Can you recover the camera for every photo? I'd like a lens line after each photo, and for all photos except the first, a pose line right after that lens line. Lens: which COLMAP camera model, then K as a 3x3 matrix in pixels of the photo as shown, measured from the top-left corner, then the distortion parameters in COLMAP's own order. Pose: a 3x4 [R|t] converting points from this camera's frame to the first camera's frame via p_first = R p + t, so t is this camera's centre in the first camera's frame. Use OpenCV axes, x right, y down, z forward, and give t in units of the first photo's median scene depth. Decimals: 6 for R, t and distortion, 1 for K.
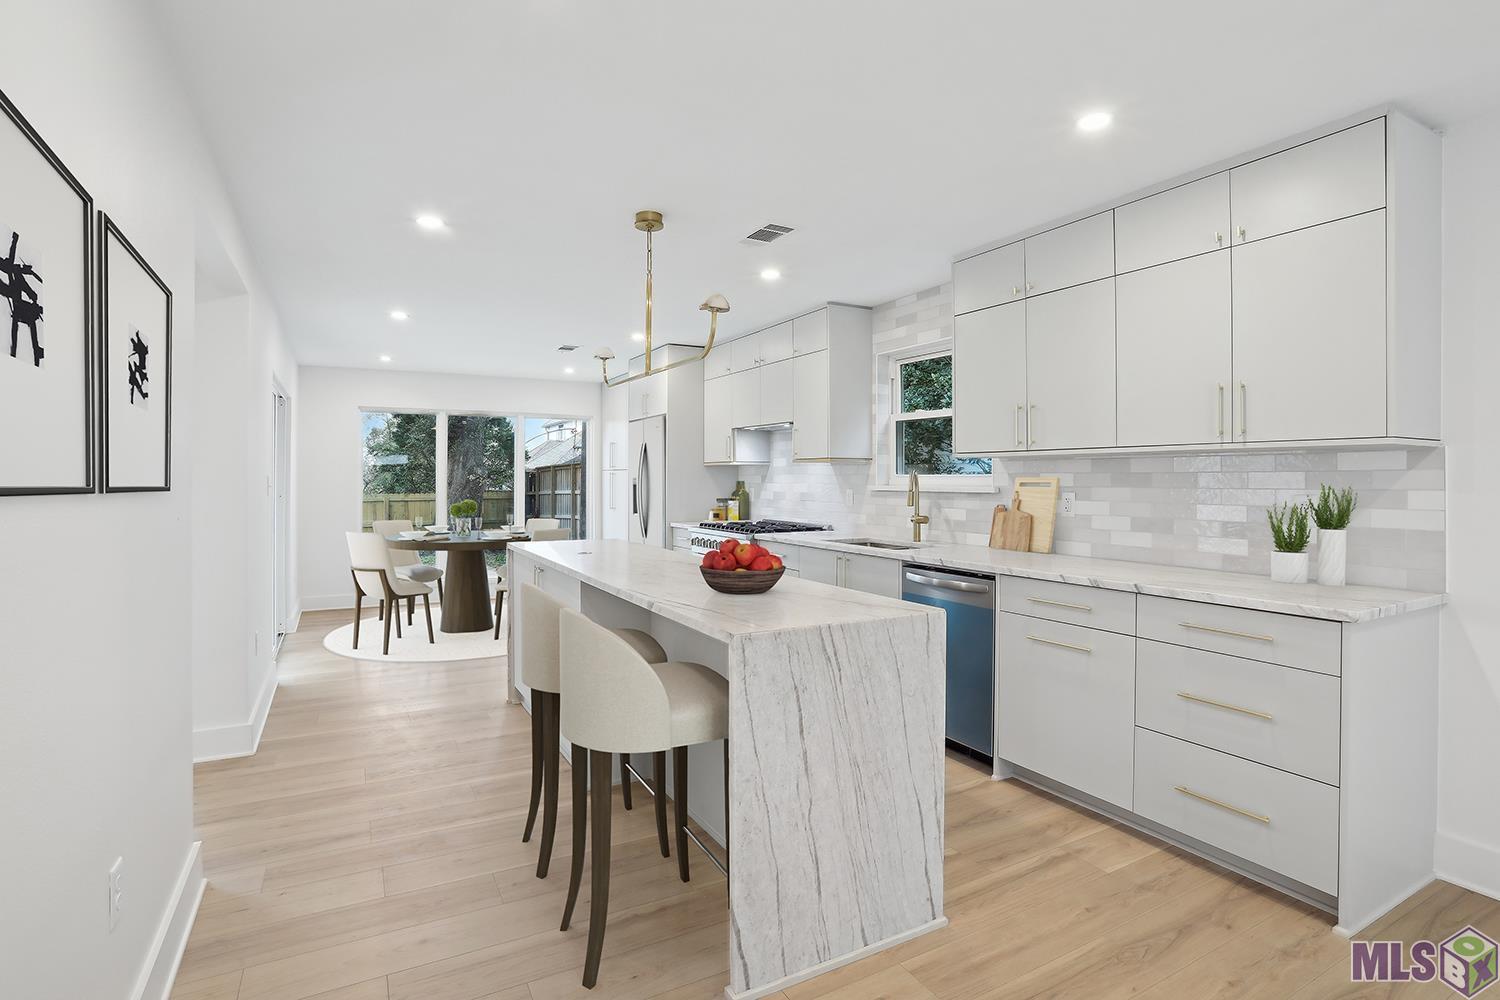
lens RADIAL K [[726.0, 0, 756.8], [0, 726.0, 485.5], [0, 0, 1]] dist [-0.032336, 0.001791]
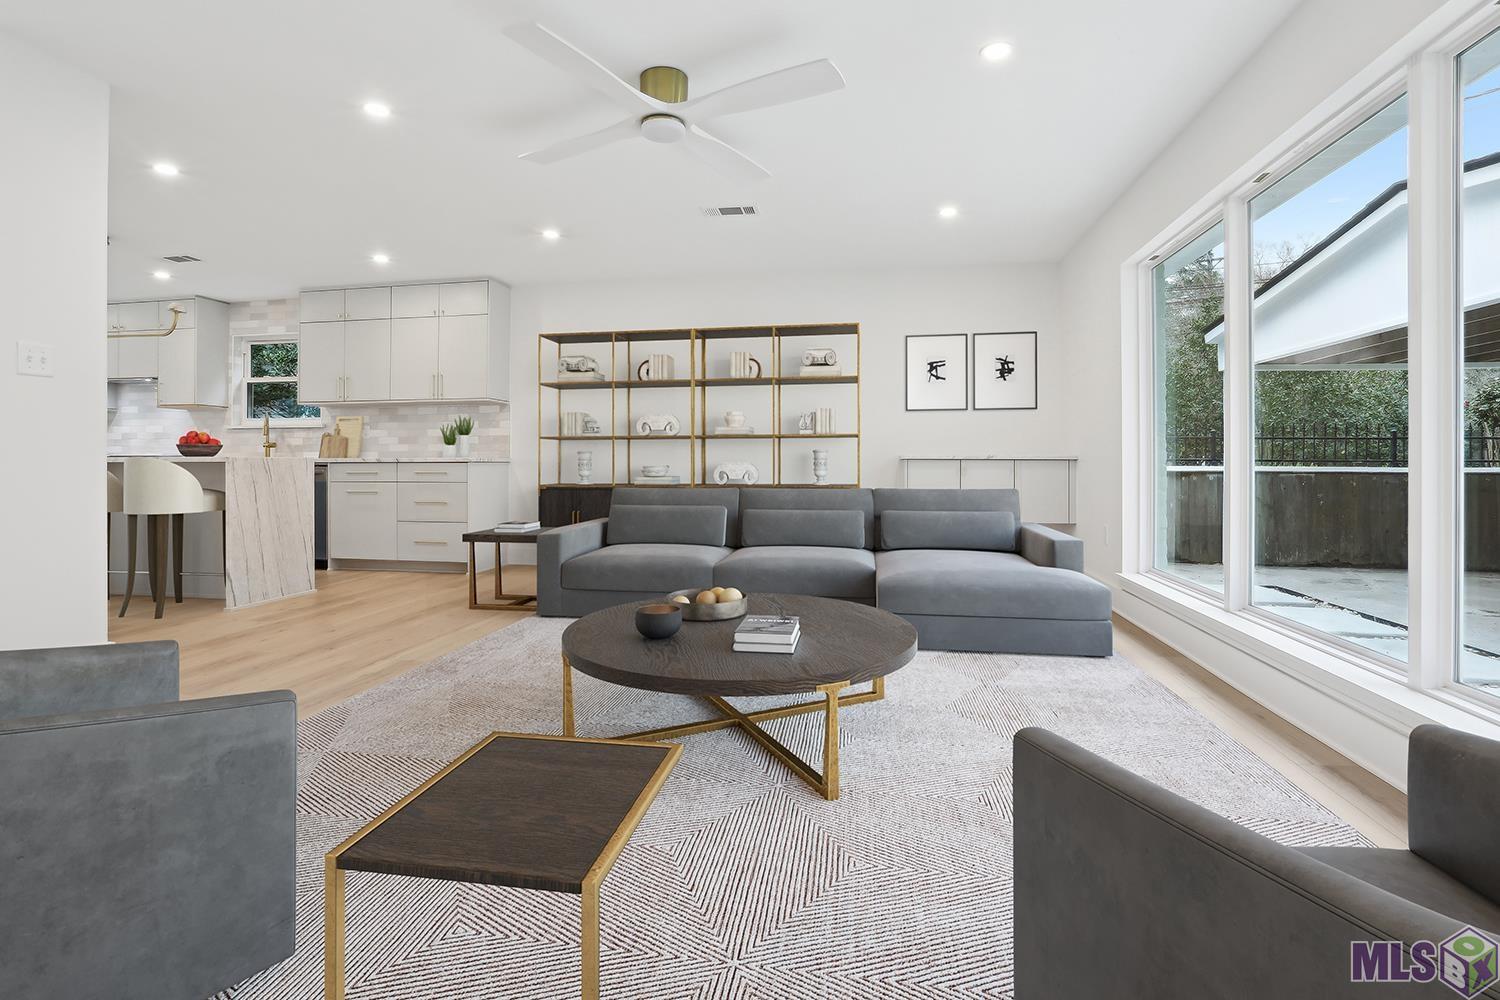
lens RADIAL K [[726.0, 0, 731.9], [0, 726.0, 446.4], [0, 0, 1]] dist [-0.032336, 0.001791]
pose [[0.637223, 0.014451, 0.770544, -0.407932], [0.011961, 0.999518, -0.028636, 0.129468], [-0.770587, 0.027464, 0.636743, -0.932142]]
